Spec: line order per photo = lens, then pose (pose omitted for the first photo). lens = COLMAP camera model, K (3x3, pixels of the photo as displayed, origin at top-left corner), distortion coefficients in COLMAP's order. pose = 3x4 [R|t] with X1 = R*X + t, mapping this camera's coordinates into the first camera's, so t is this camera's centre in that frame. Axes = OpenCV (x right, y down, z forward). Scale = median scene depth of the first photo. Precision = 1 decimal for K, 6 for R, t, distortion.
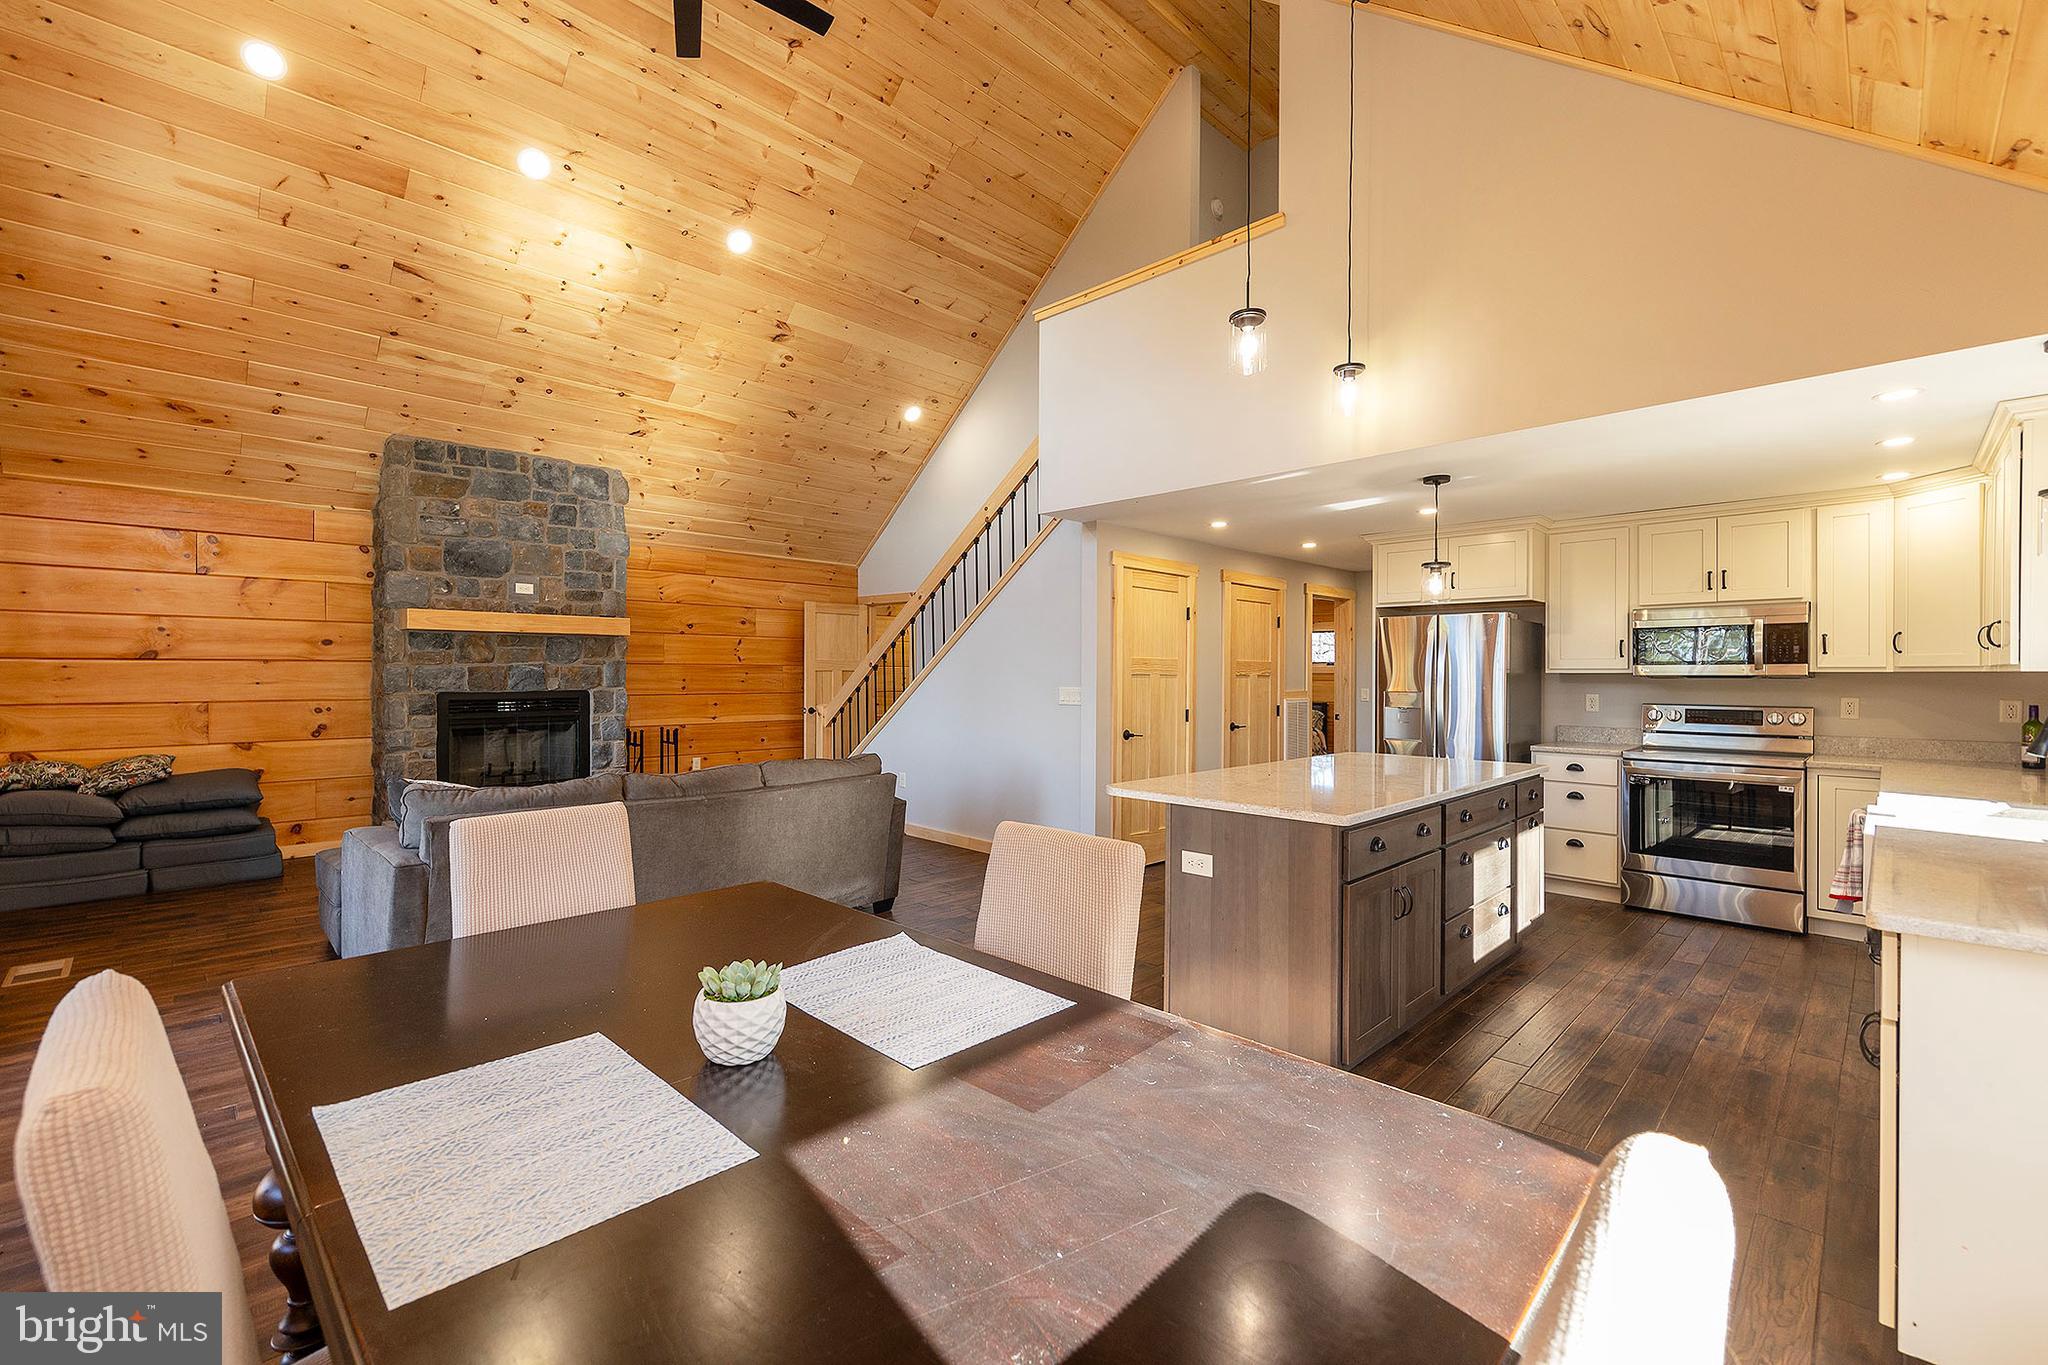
lens RADIAL K [[853.5, 0, 1021.9], [0, 853.5, 680.5], [0, 0, 1]] dist [0.006947, -0.000780]
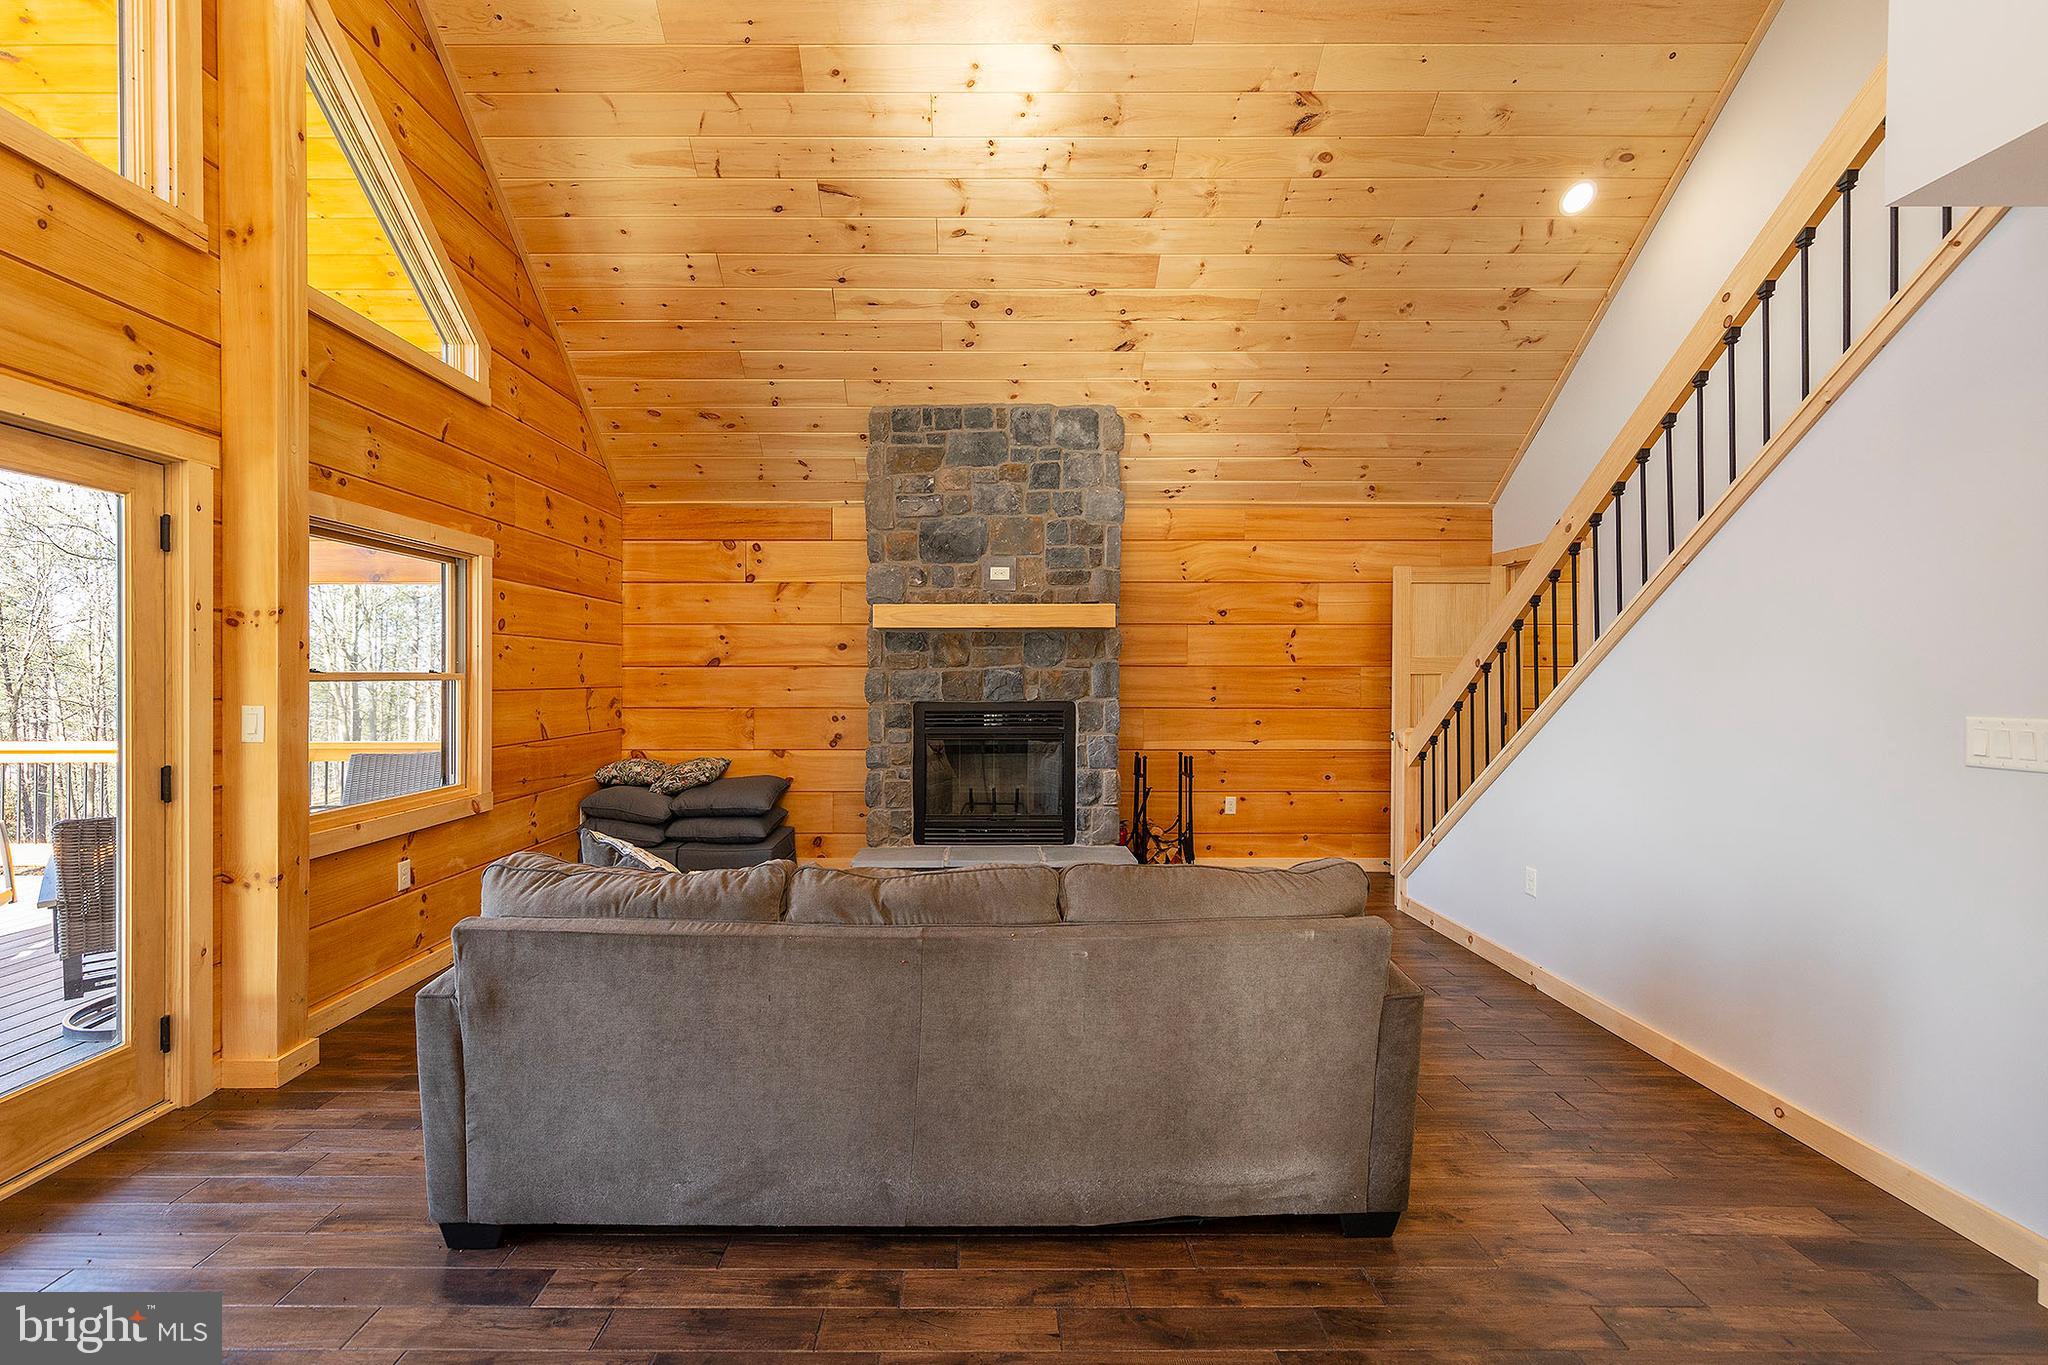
lens RADIAL K [[853.5, 0, 1075.8], [0, 853.5, 691.0], [0, 0, 1]] dist [0.006947, -0.000780]
pose [[0.727304, 0.008787, -0.686259, 0.018565], [-0.003909, 0.999955, 0.008661, -0.004688], [0.686304, -0.003616, 0.727306, 0.460156]]
